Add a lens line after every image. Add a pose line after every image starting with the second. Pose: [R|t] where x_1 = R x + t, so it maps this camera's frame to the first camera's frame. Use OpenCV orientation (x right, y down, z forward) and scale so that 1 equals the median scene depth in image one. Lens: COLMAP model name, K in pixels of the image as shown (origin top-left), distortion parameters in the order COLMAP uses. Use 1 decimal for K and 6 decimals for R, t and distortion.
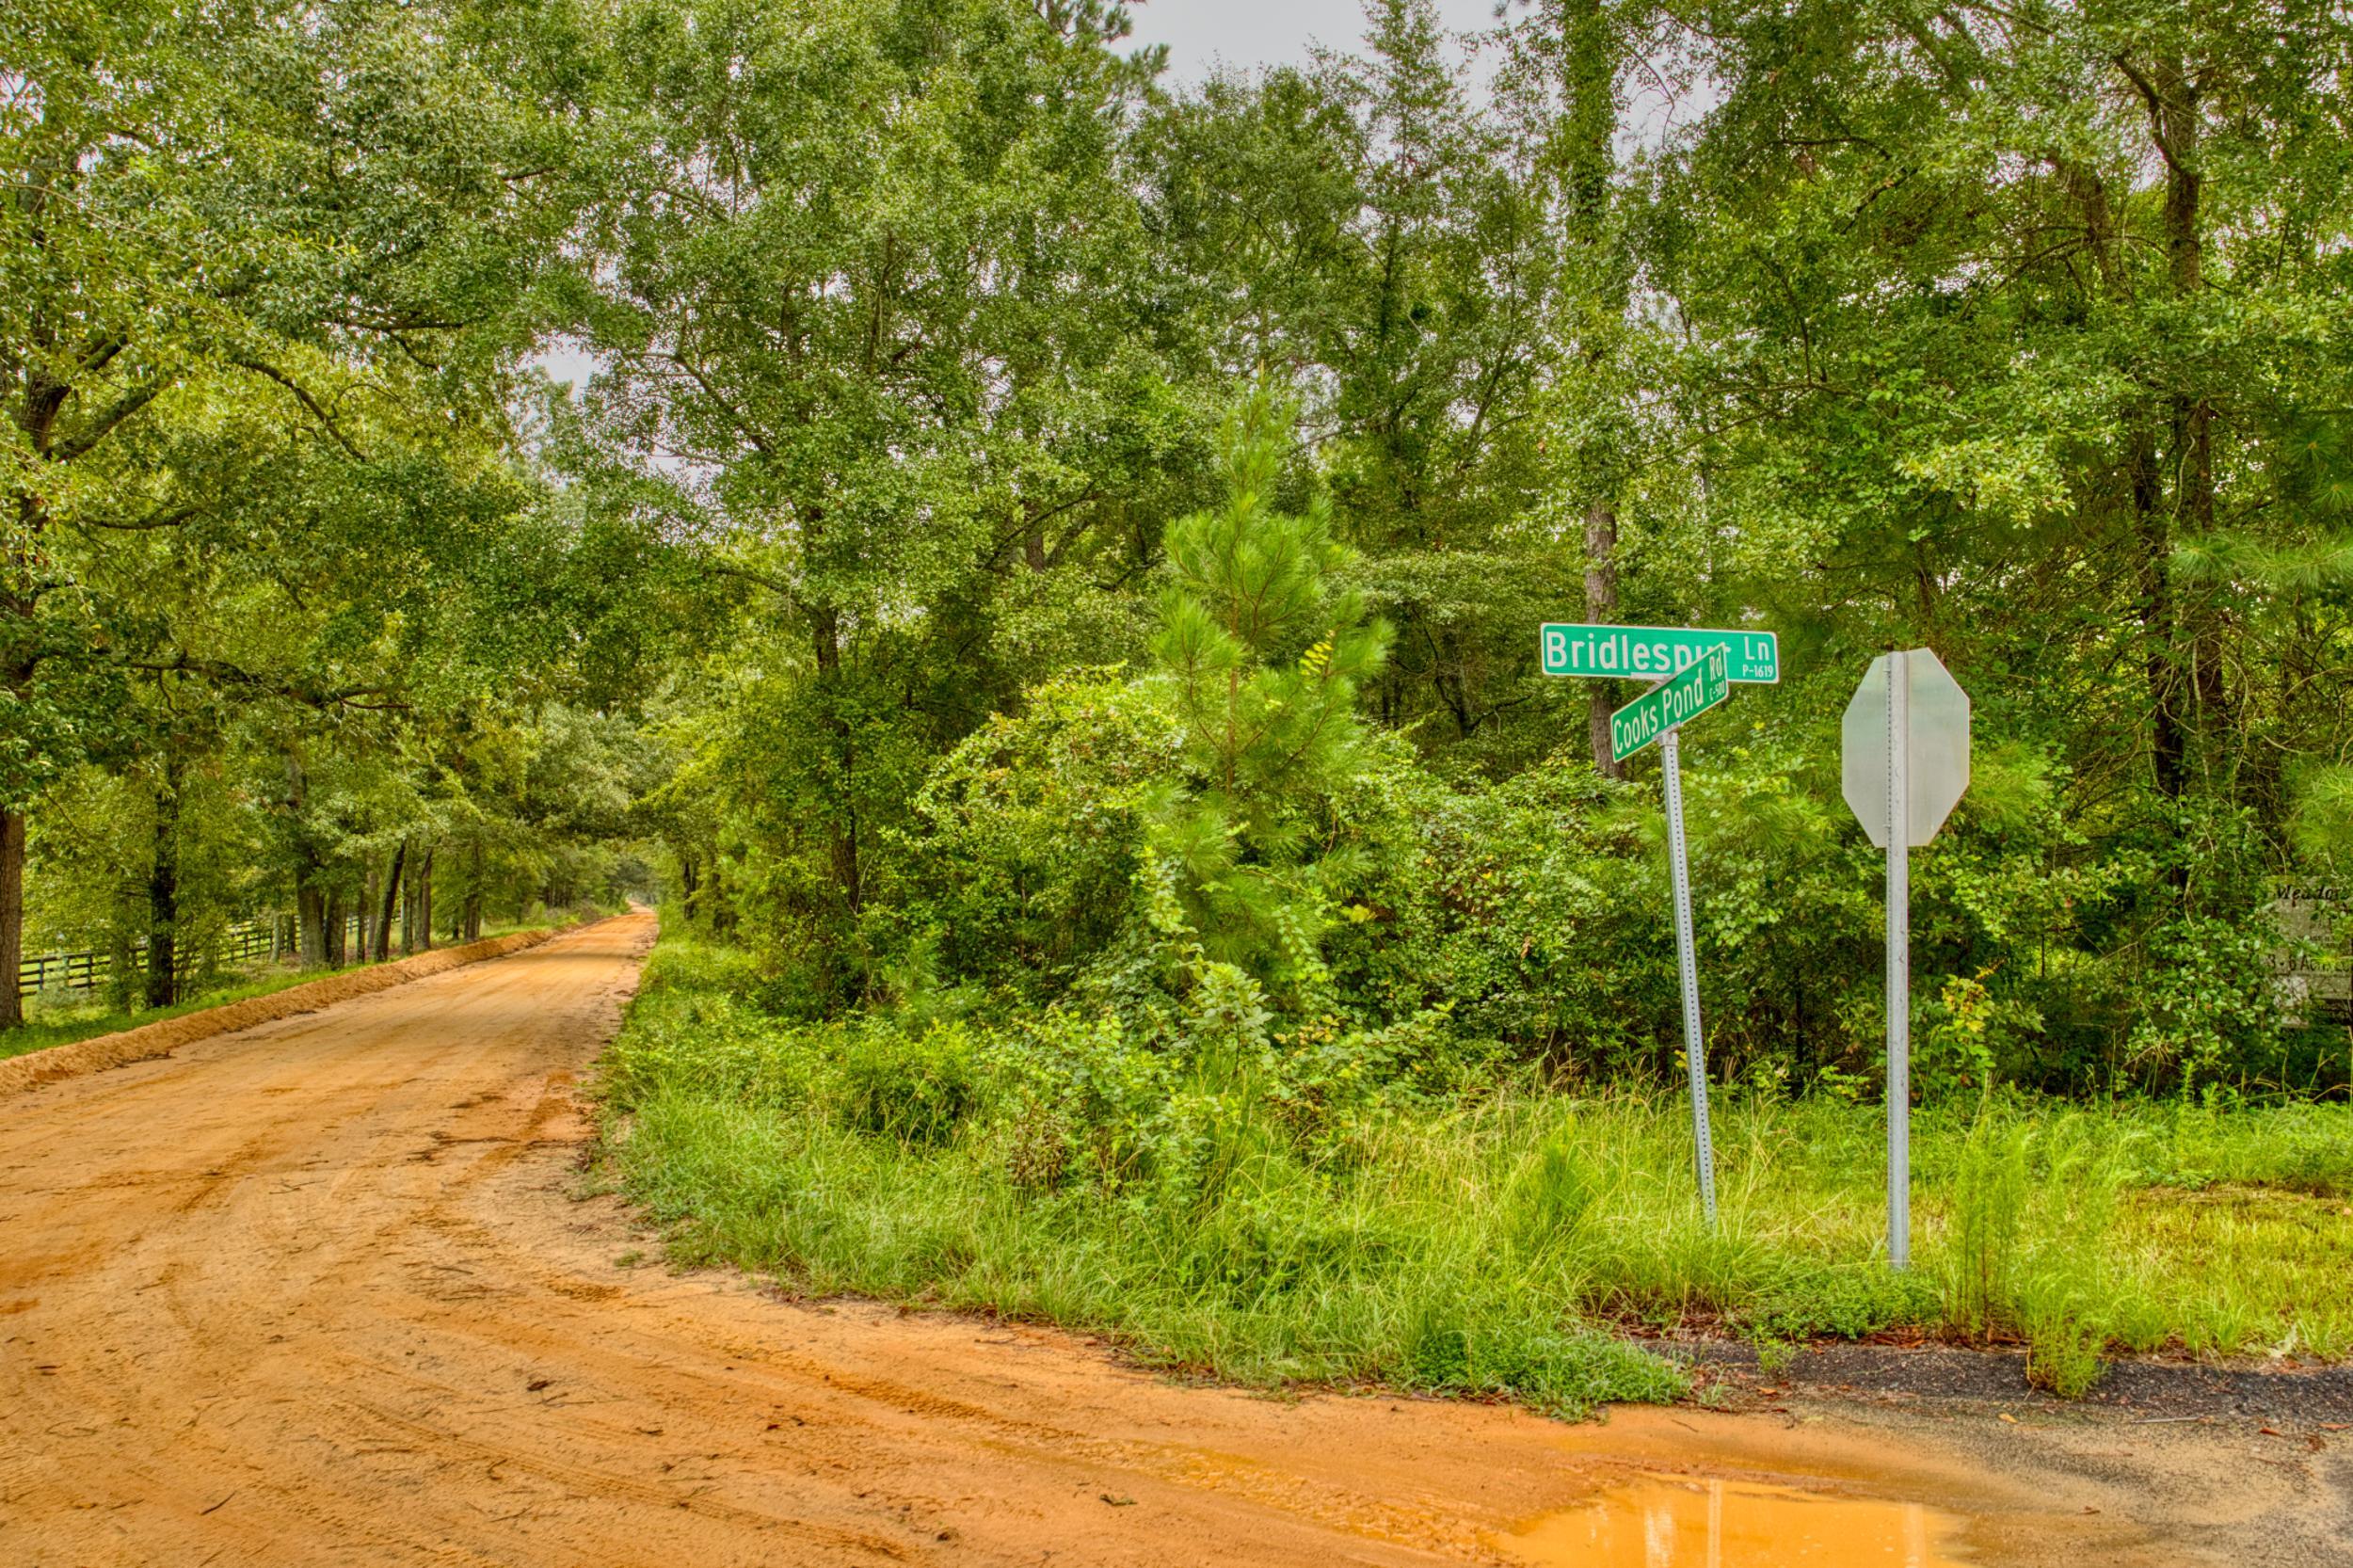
lens RADIAL K [[1840.5, 0, 1176.5], [0, 1840.5, 784.0], [0, 0, 1]] dist [-0.009758, -0.004560]
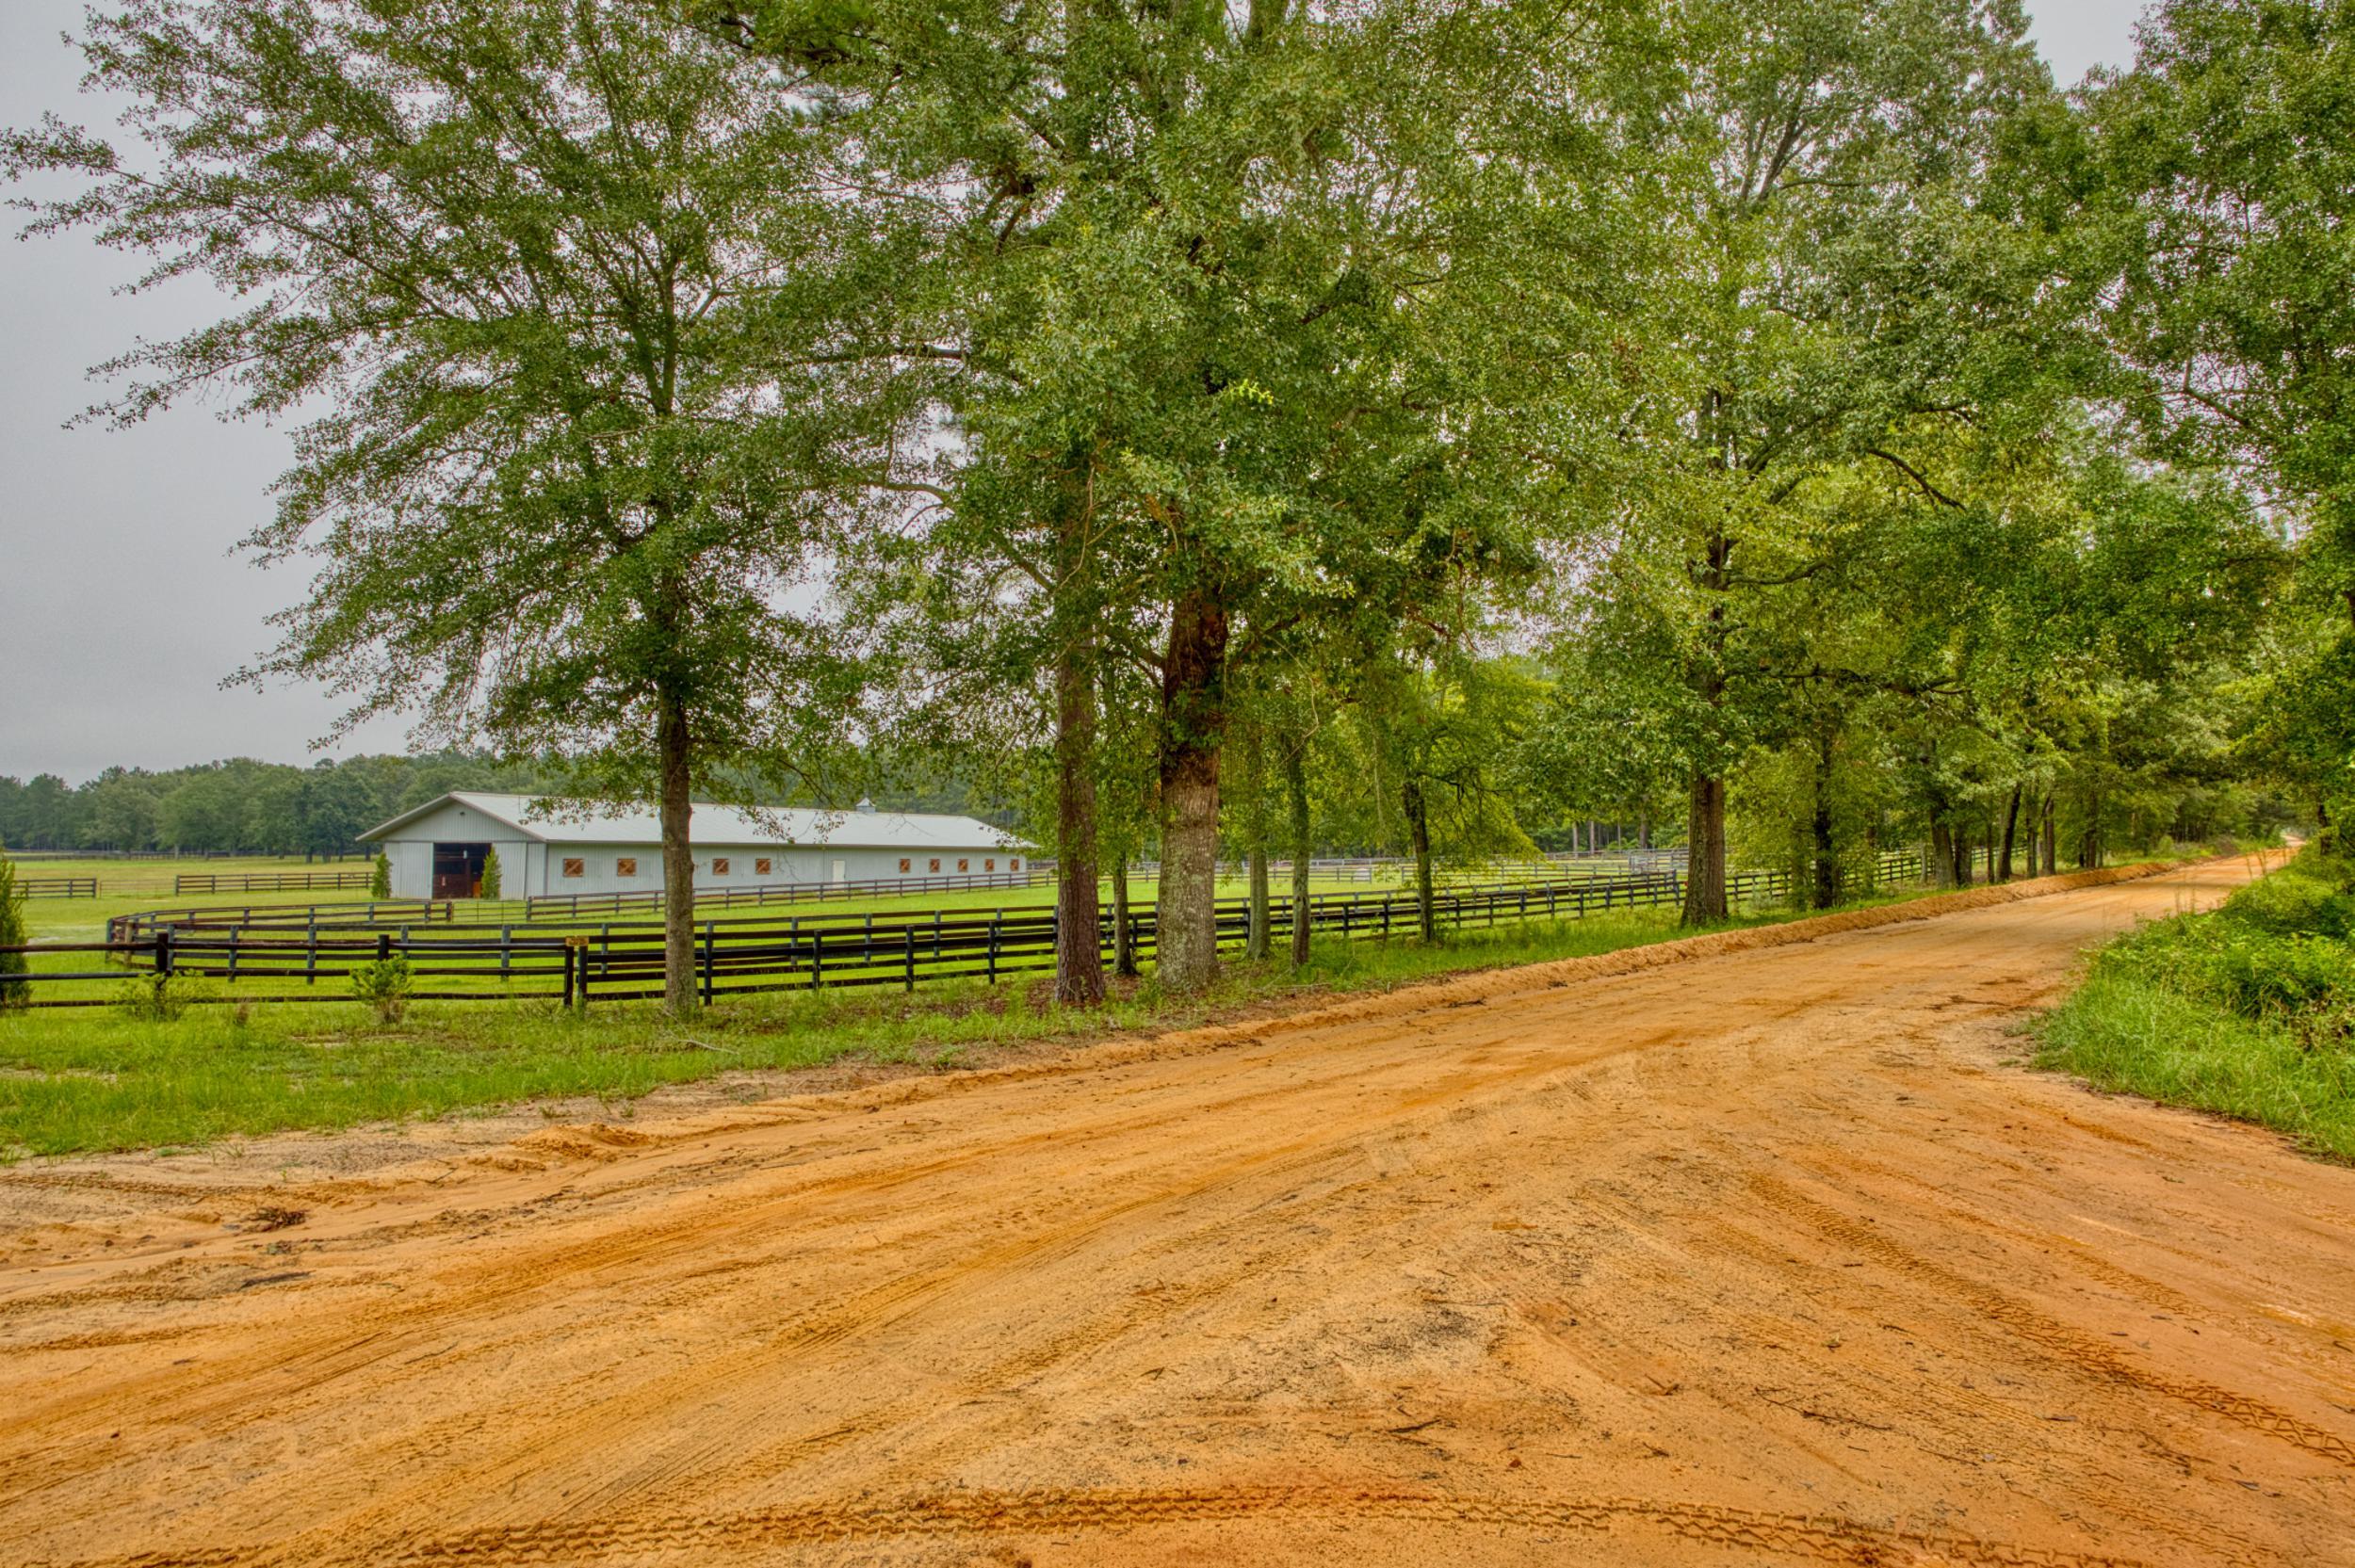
lens RADIAL K [[1471.0, 0, 1177.5], [0, 1471.0, 784.0], [0, 0, 1]] dist [-0.000307, -0.000720]
pose [[0.596244, -0.021376, -0.802519, 0.078274], [0.045252, 0.998951, 0.007013, -0.007992], [0.801527, -0.040497, 0.596585, -0.090191]]
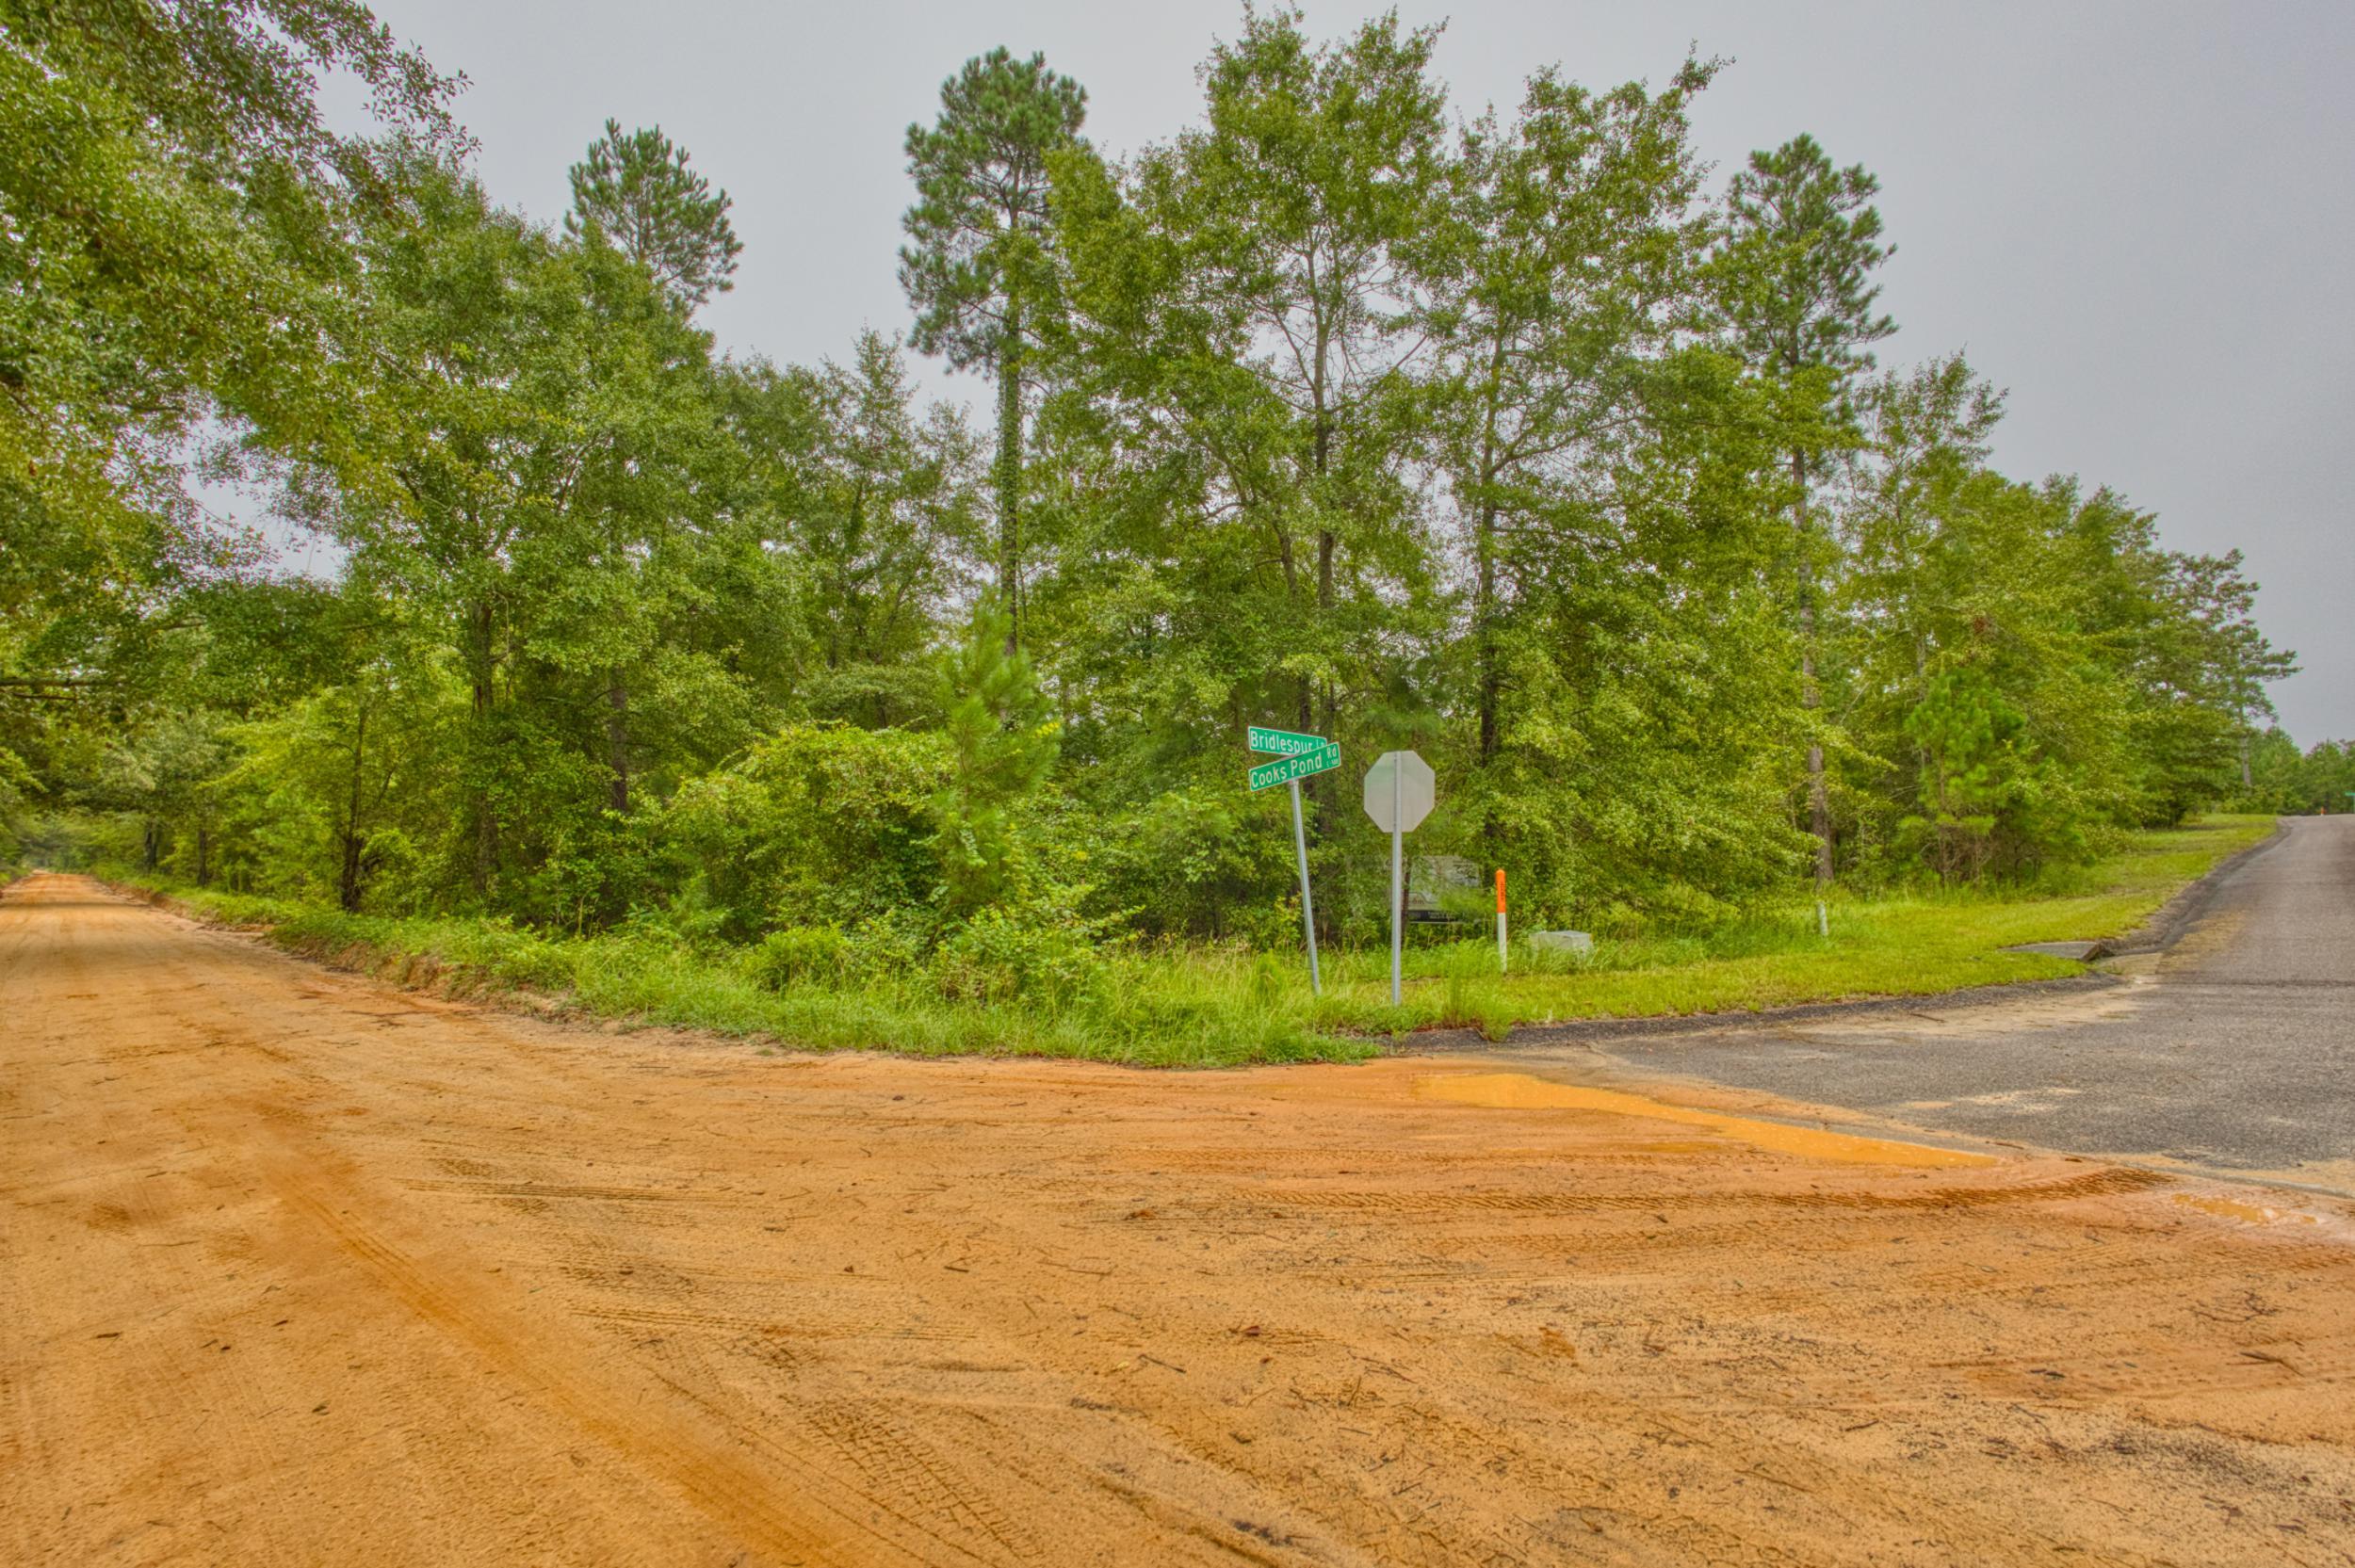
lens RADIAL K [[1068.7, 0, 1177.5], [0, 1068.7, 784.0], [0, 0, 1]] dist [-0.001394, -0.000184]
pose [[0.862043, 0.051895, 0.504171, -0.119640], [-0.042219, 0.998640, -0.030605, 0.005610], [-0.505074, 0.005098, 0.863061, -0.015004]]
